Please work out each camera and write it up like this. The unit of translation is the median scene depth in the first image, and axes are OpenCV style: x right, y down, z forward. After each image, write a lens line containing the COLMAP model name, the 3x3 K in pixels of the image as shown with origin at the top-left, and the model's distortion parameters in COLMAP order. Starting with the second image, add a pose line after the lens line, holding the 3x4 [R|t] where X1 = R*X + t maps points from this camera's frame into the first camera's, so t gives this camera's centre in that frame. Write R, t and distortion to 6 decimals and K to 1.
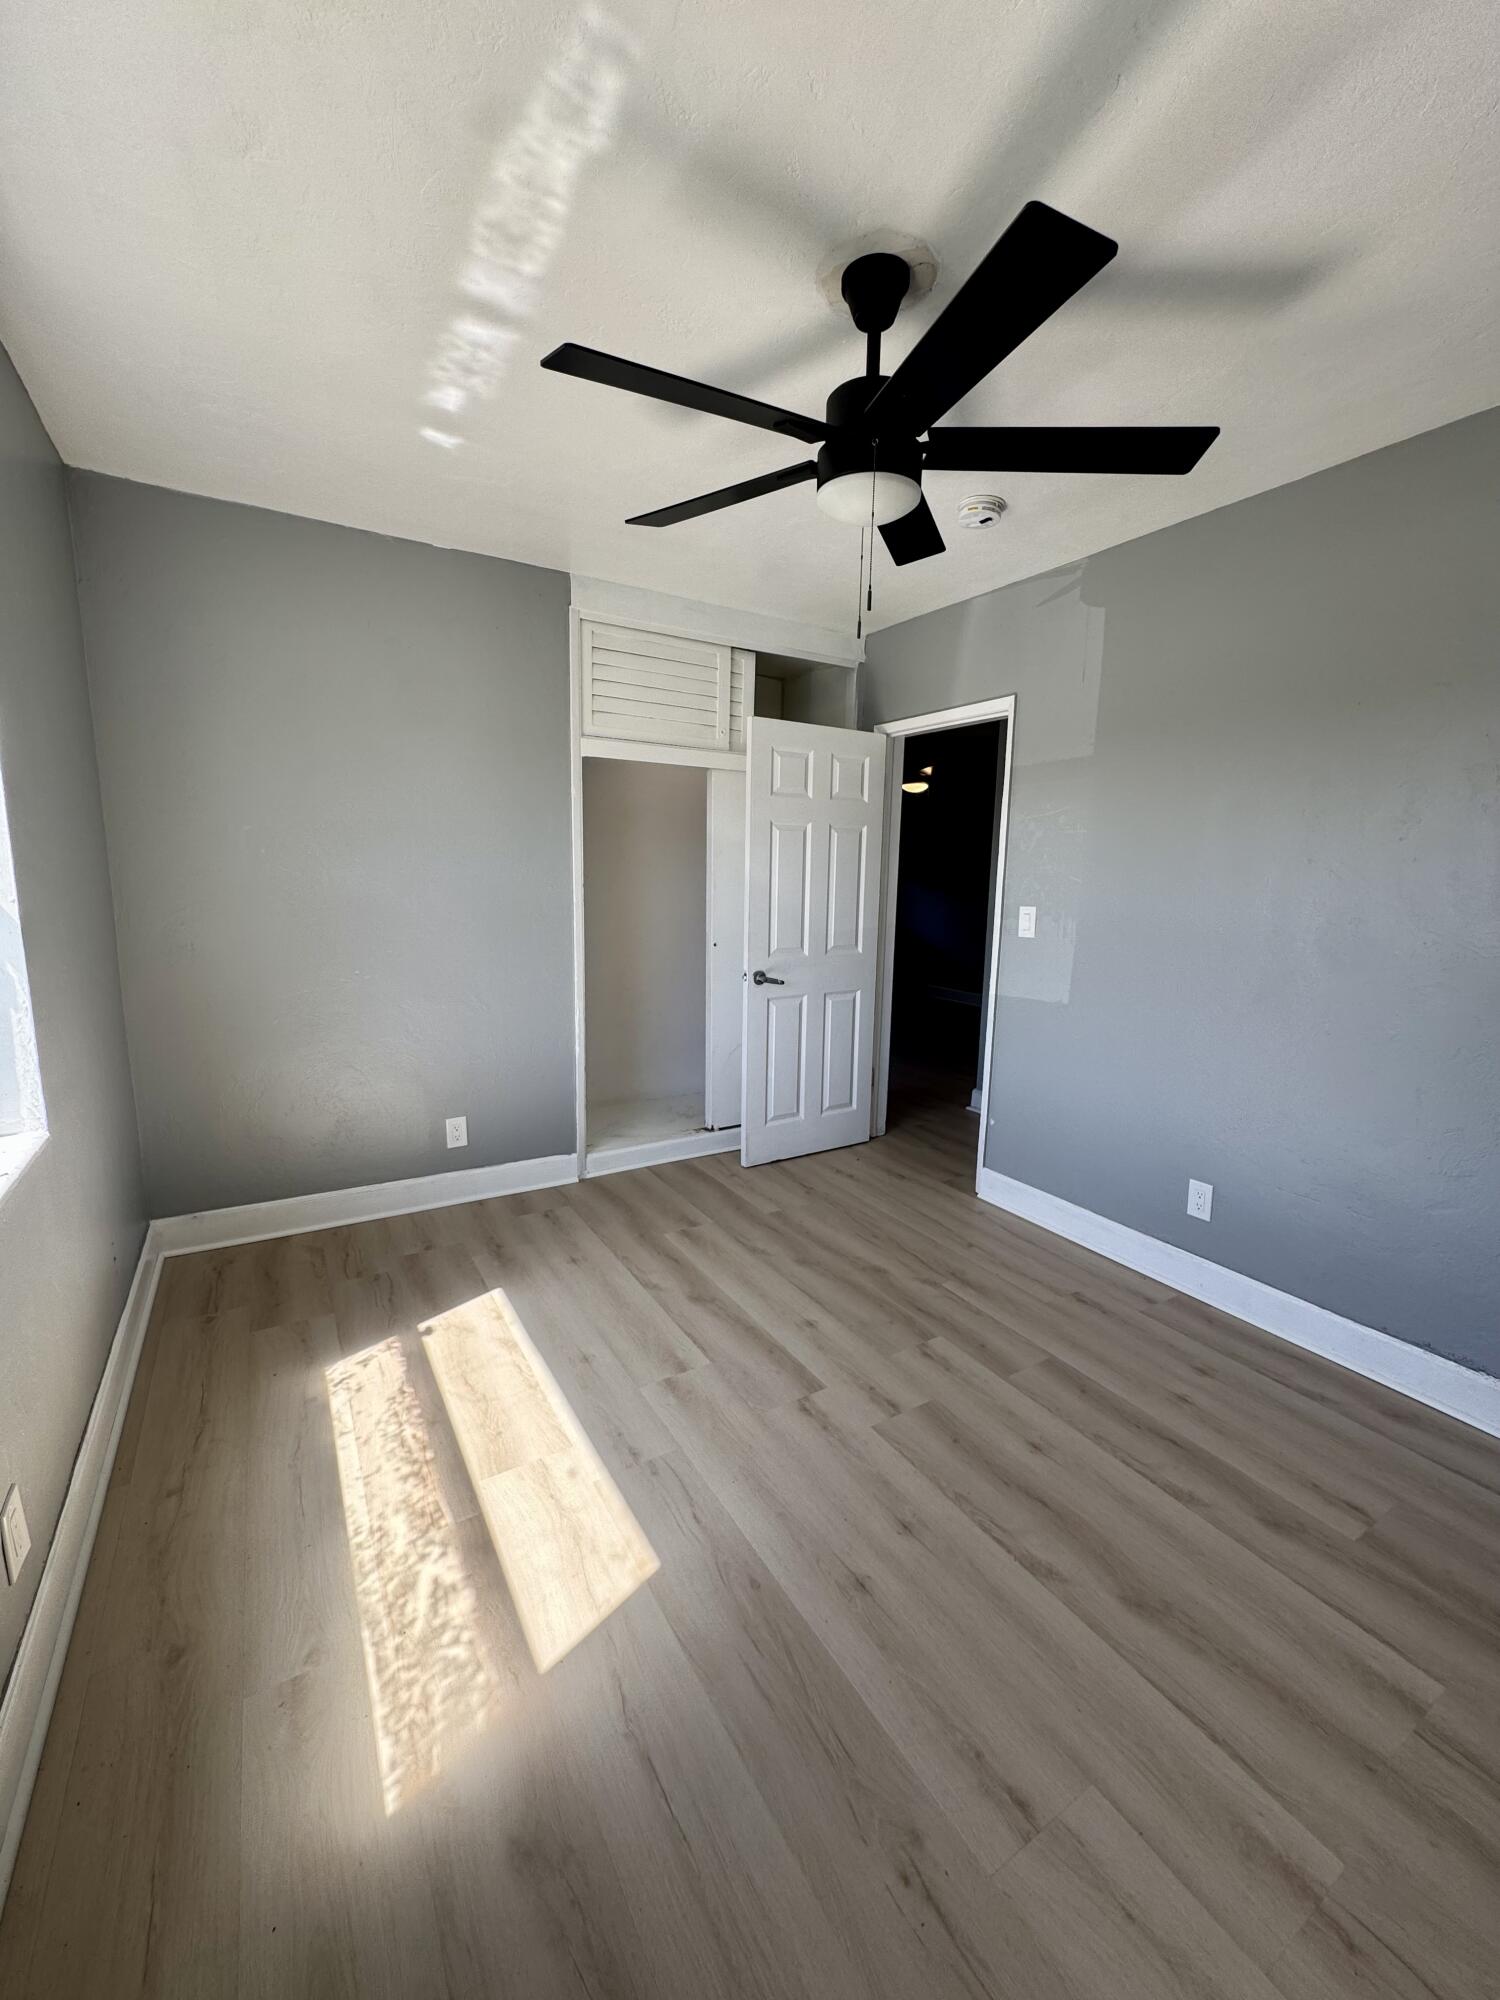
lens RADIAL K [[795.7, 0, 751.5], [0, 795.7, 1001.8], [0, 0, 1]] dist [-0.000367, -0.000574]
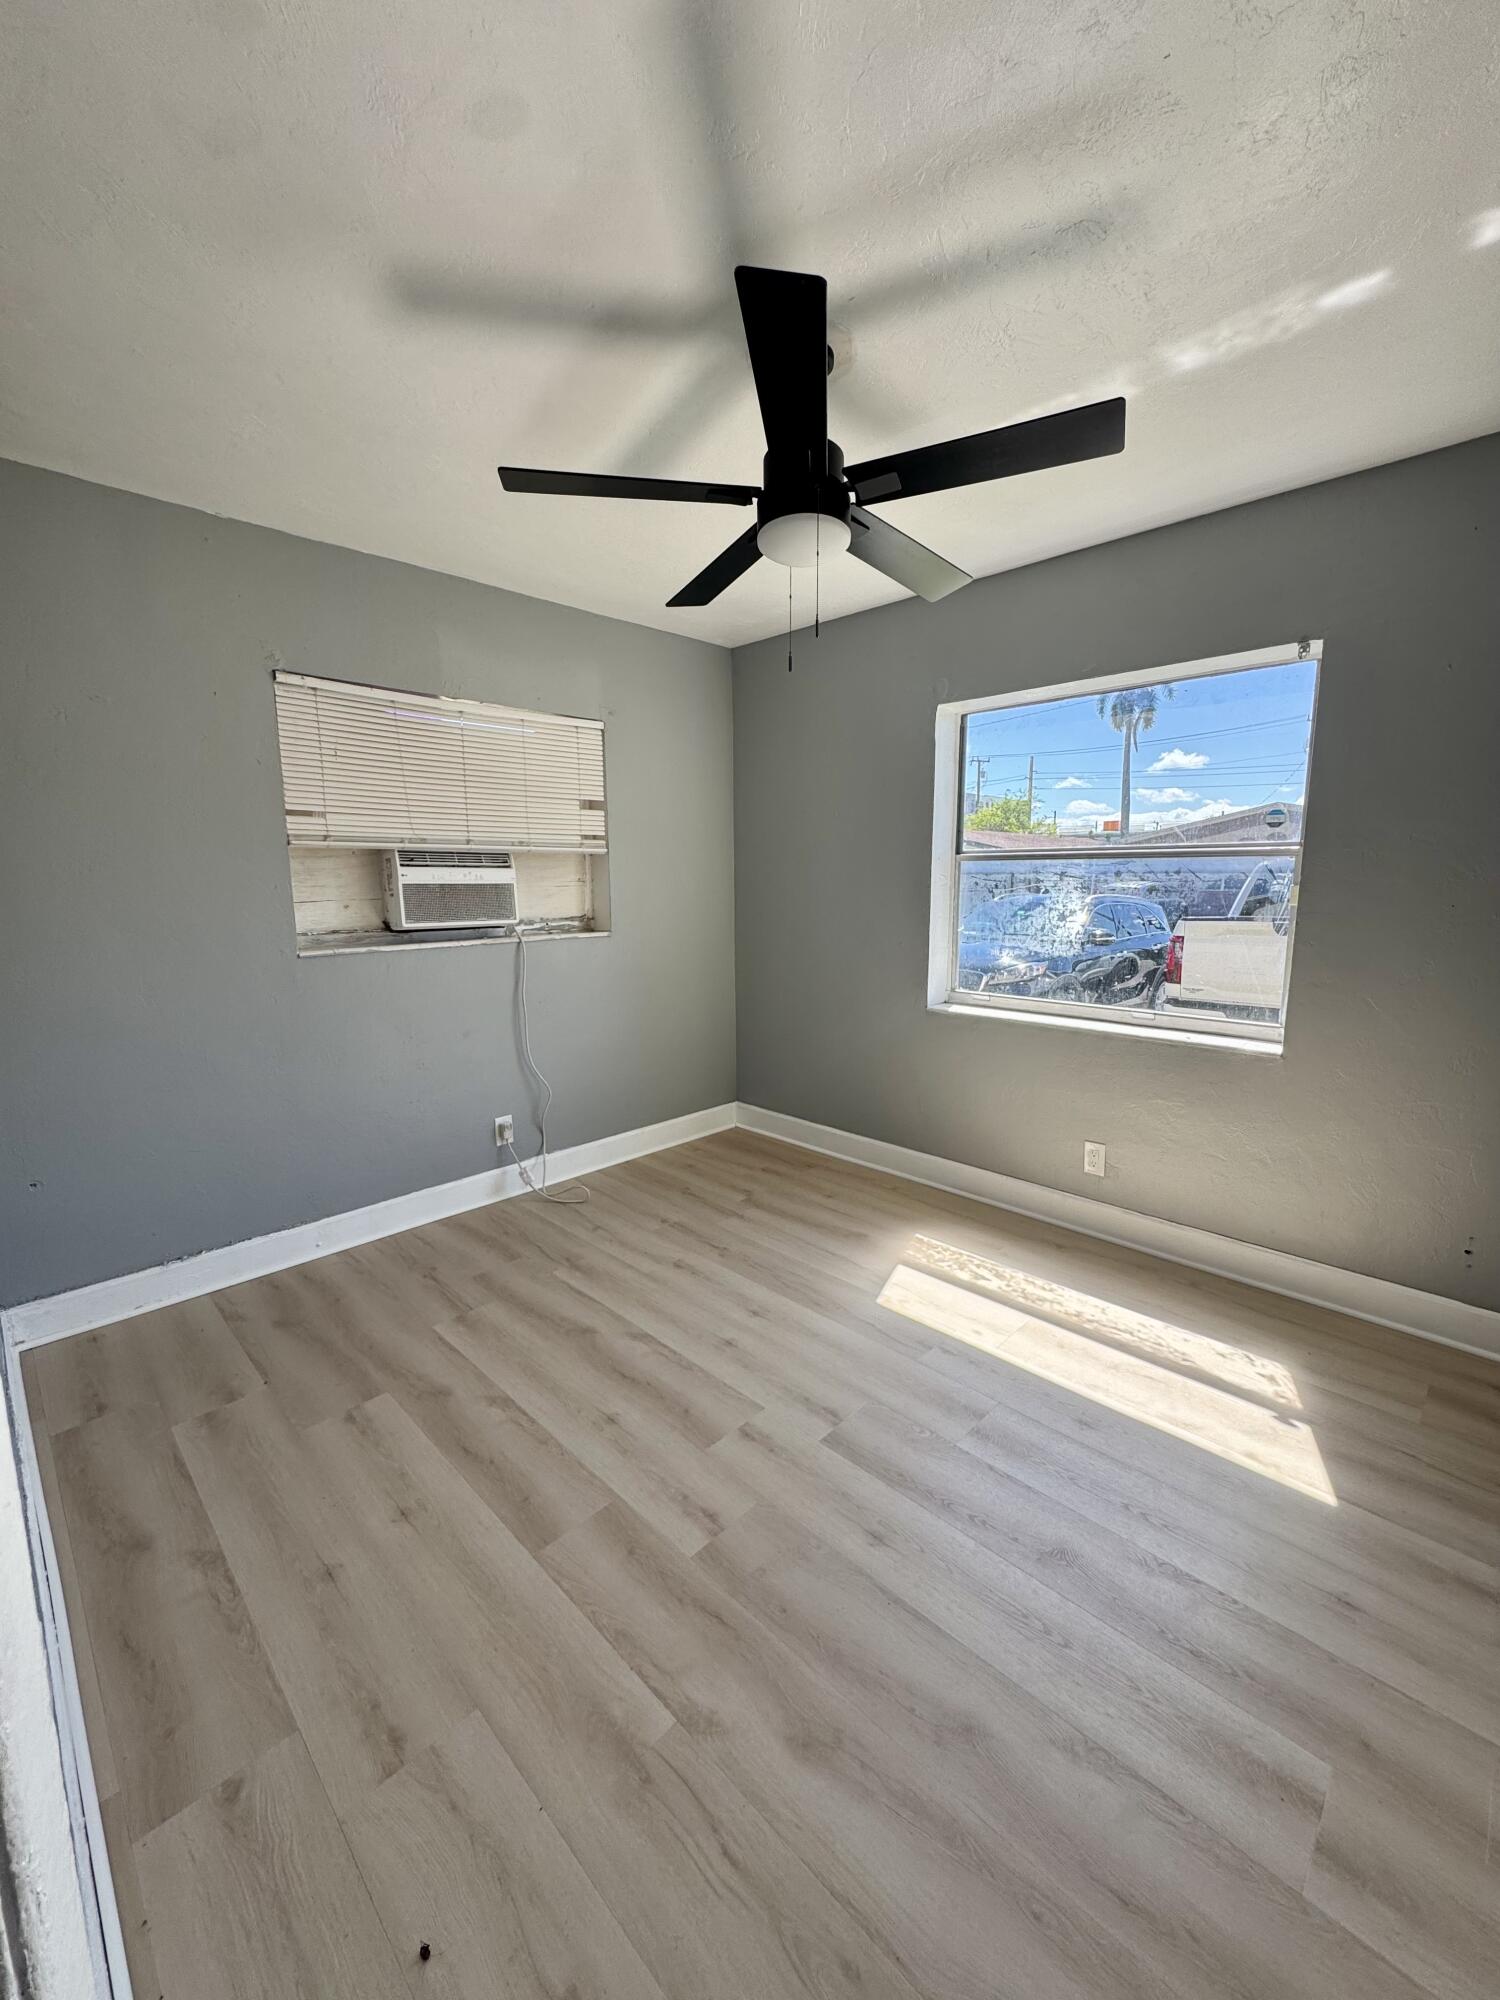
lens RADIAL K [[795.7, 0, 751.5], [0, 795.7, 1001.8], [0, 0, 1]] dist [-0.000367, -0.000574]
pose [[-0.970337, 0.023893, -0.240572, 0.387960], [-0.053077, 0.949771, 0.308413, -0.278779], [0.235857, 0.312034, -0.920330, 1.709460]]
